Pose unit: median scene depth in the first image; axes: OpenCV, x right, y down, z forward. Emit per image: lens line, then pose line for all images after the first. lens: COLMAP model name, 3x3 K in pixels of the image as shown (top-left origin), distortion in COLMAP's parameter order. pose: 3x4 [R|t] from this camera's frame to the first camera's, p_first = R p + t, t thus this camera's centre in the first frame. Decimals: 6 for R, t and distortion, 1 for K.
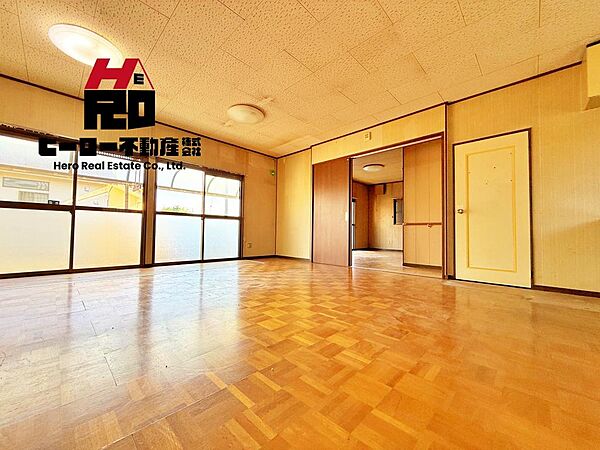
lens RADIAL K [[239.9, 0, 298.0], [0, 239.9, 224.3], [0, 0, 1]] dist [-0.000688, 0.000308]
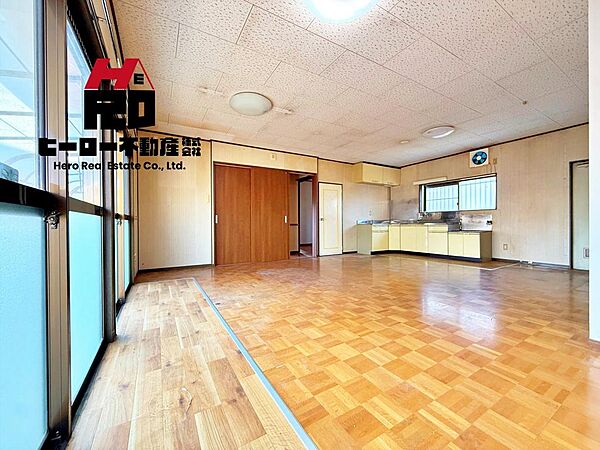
lens RADIAL K [[239.9, 0, 298.0], [0, 239.9, 224.3], [0, 0, 1]] dist [-0.000688, 0.000308]
pose [[0.265769, -0.016561, 0.963895, -1.129248], [-0.022874, 0.999463, 0.023479, -0.052802], [-0.963765, -0.028288, 0.265247, 0.659060]]
